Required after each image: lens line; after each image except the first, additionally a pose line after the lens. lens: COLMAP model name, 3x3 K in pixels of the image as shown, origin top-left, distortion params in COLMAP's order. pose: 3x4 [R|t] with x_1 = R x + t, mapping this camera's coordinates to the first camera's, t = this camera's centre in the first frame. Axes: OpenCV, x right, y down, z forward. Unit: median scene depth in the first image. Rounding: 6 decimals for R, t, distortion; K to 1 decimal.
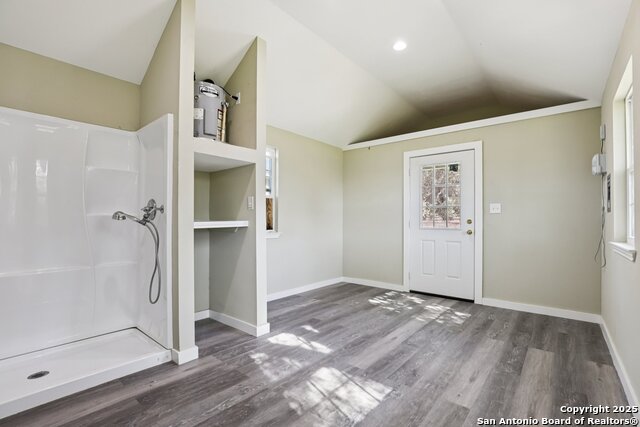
lens RADIAL K [[292.1, 0, 324.8], [0, 292.1, 217.9], [0, 0, 1]] dist [-0.032284, 0.005333]
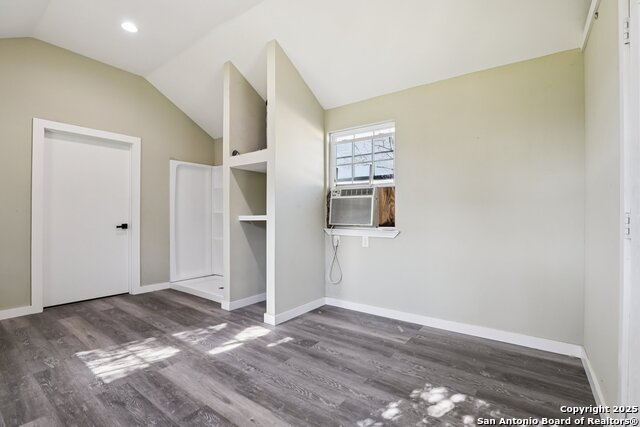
lens RADIAL K [[292.1, 0, 325.0], [0, 292.1, 213.5], [0, 0, 1]] dist [-0.032284, 0.005333]
pose [[0.068715, -0.009265, -0.997593, 0.943887], [0.007107, 0.999936, -0.008798, 0.016693], [0.997611, -0.006485, 0.068777, 1.256094]]
